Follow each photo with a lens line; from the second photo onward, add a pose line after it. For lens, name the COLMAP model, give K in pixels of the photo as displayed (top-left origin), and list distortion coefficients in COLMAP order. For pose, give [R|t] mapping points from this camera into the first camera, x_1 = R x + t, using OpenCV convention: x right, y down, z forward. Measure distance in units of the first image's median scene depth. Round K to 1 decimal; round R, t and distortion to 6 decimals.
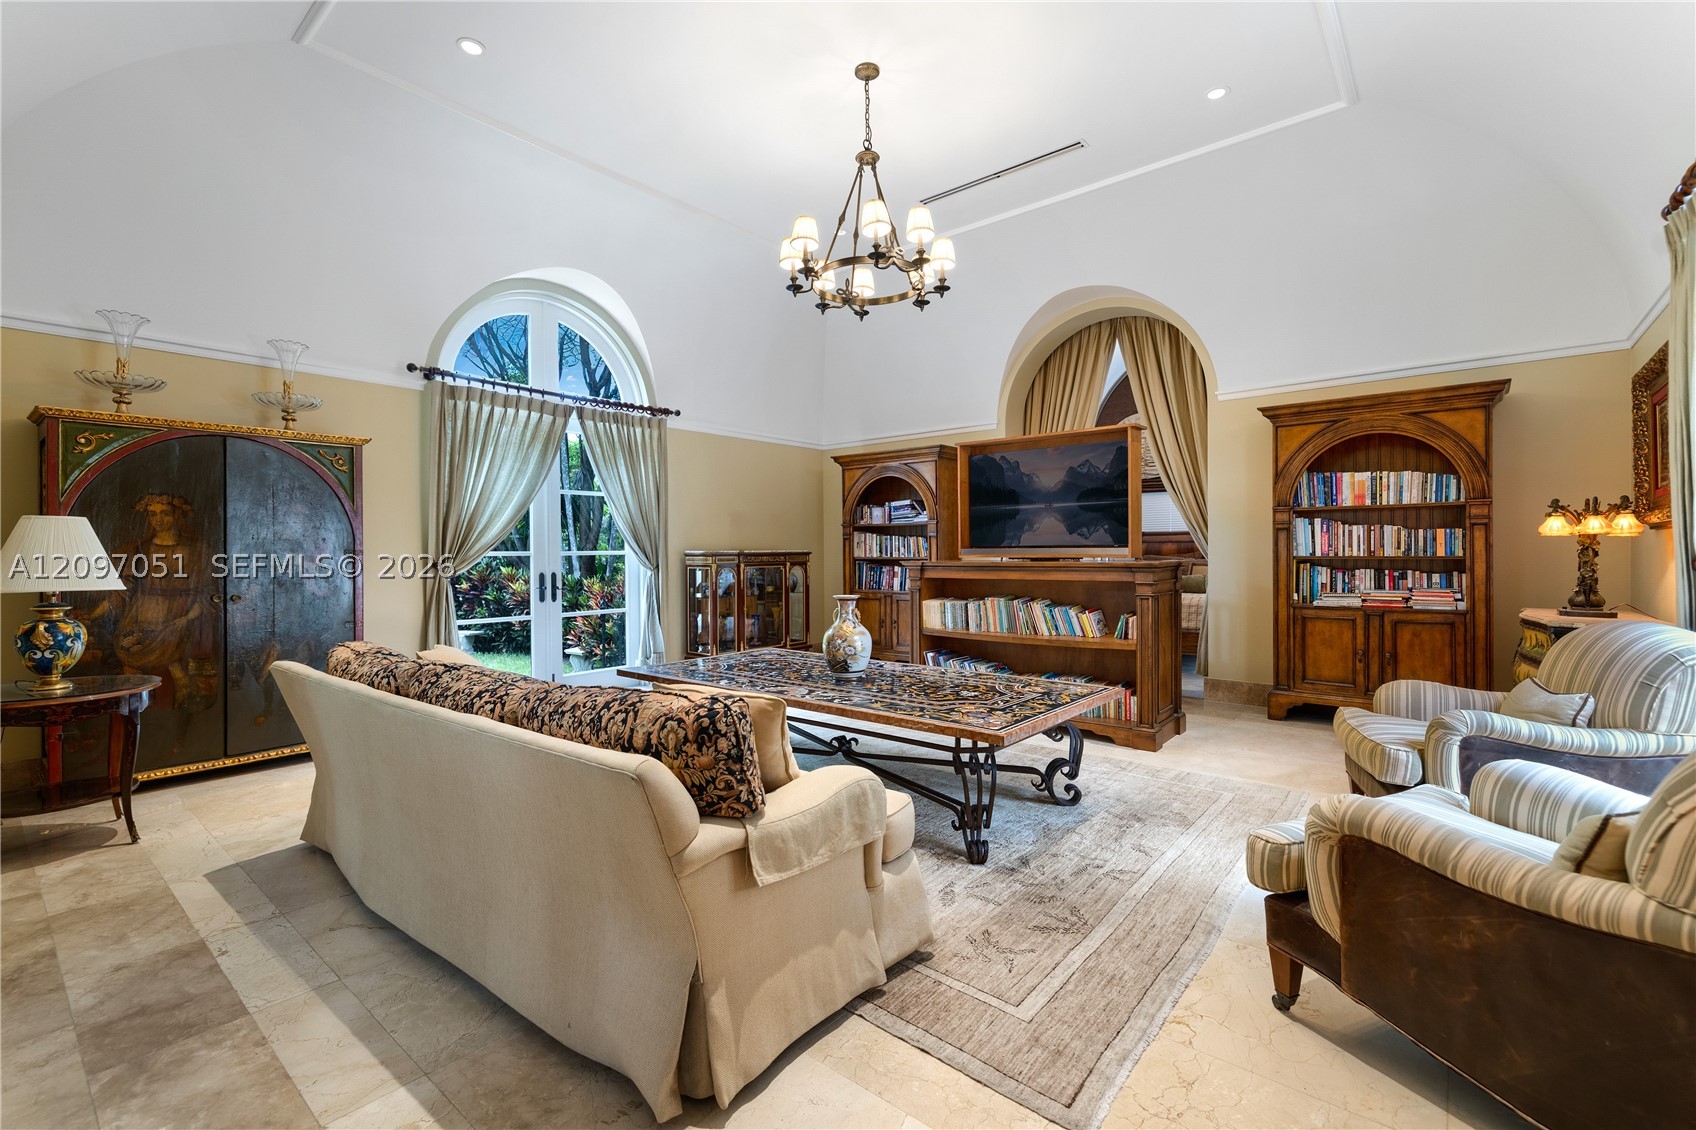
lens RADIAL K [[729.5, 0, 840.7], [0, 729.5, 549.1], [0, 0, 1]] dist [0.001239, 0.000627]
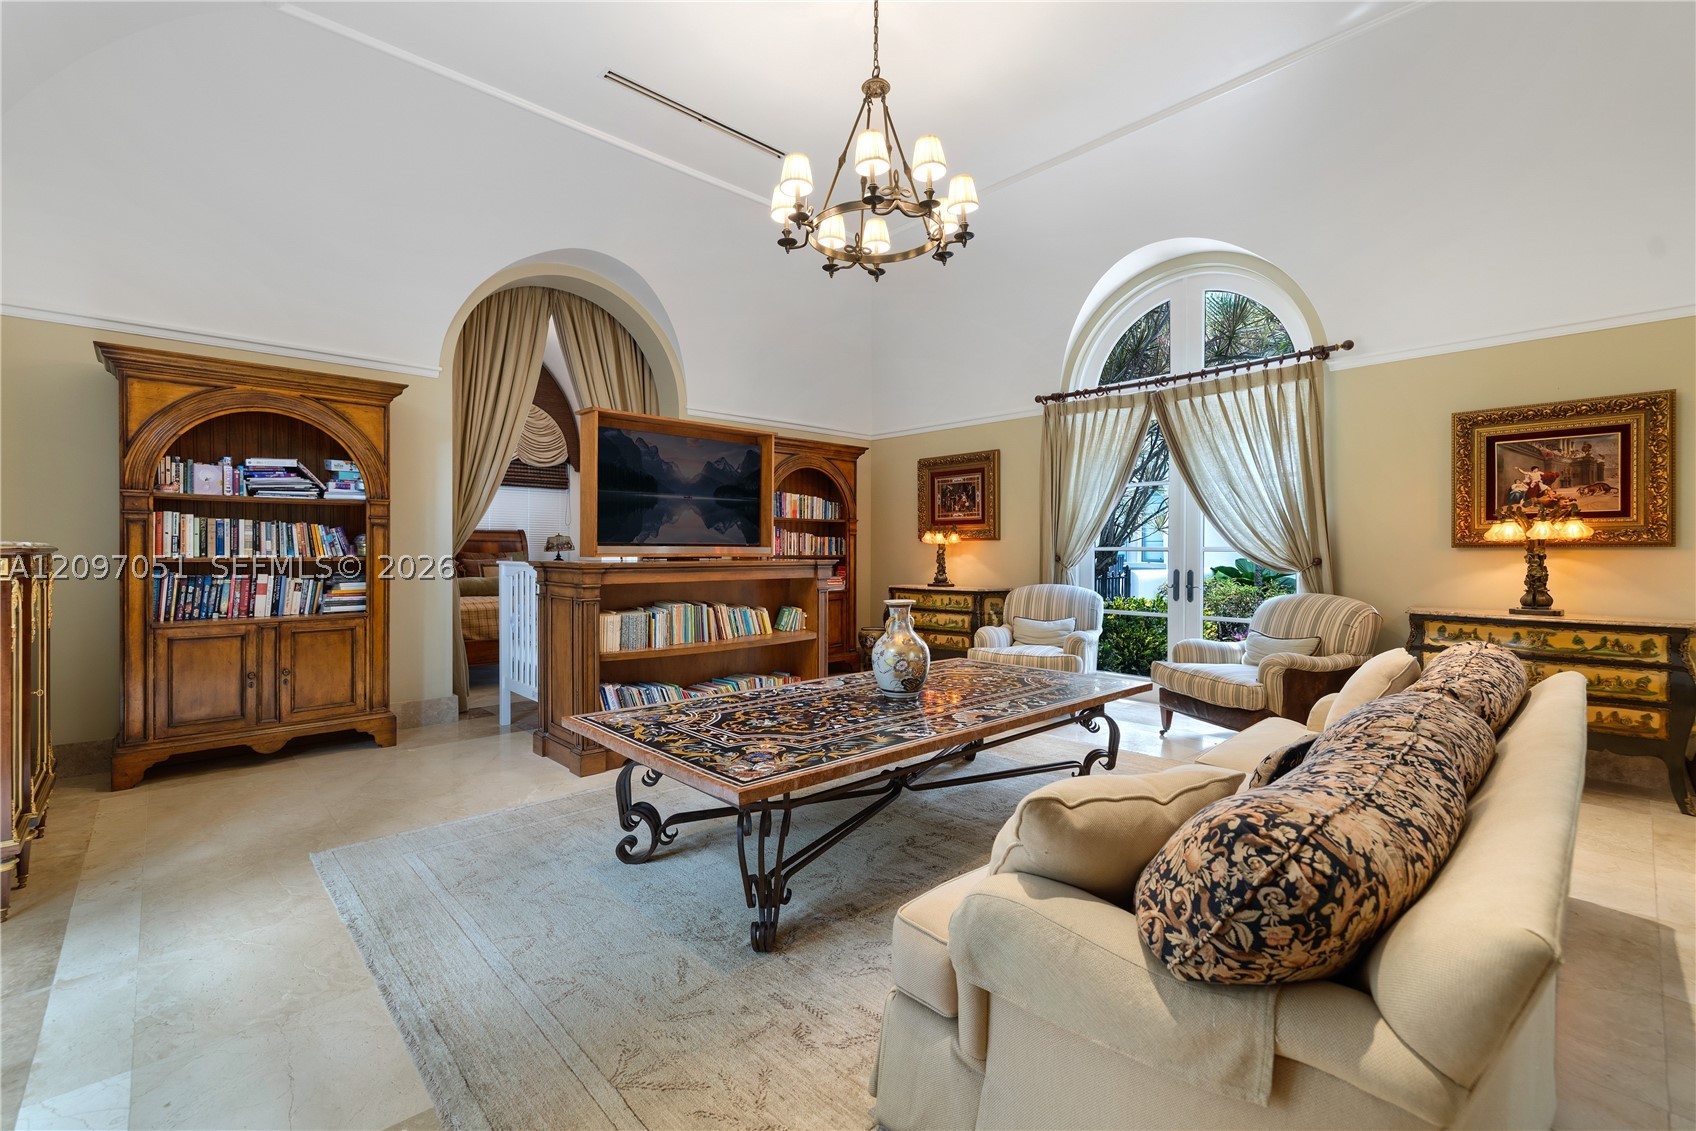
lens RADIAL K [[729.5, 0, 840.7], [0, 729.5, 549.6], [0, 0, 1]] dist [0.001239, 0.000627]
pose [[0.128149, 0.005294, 0.991741, -0.599277], [-0.008747, 0.999953, -0.004207, 0.004601], [-0.991716, -0.008135, 0.128190, 0.685397]]
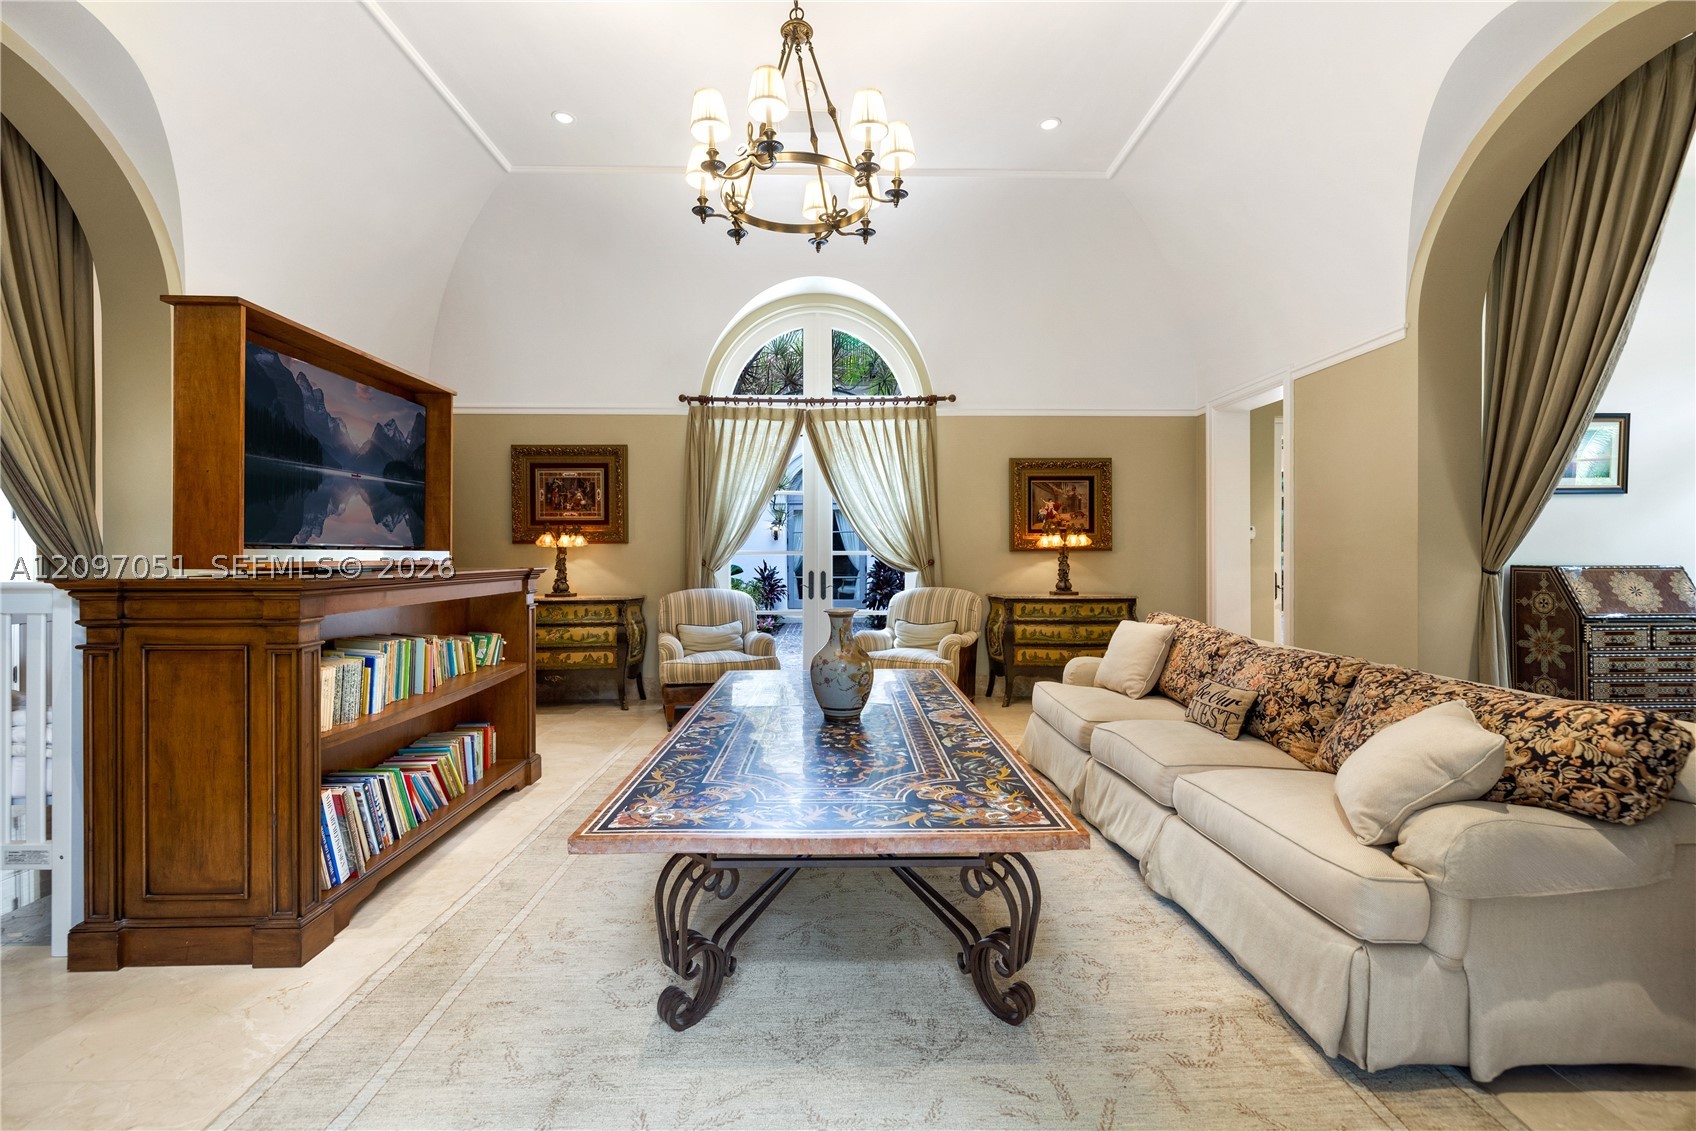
lens RADIAL K [[729.5, 0, 840.7], [0, 729.5, 549.6], [0, 0, 1]] dist [0.001239, 0.000627]
pose [[-0.648913, 0.007007, 0.760831, -0.417130], [-0.001207, 0.999947, -0.010239, 0.002272], [-0.760862, -0.007562, -0.648870, 1.080912]]
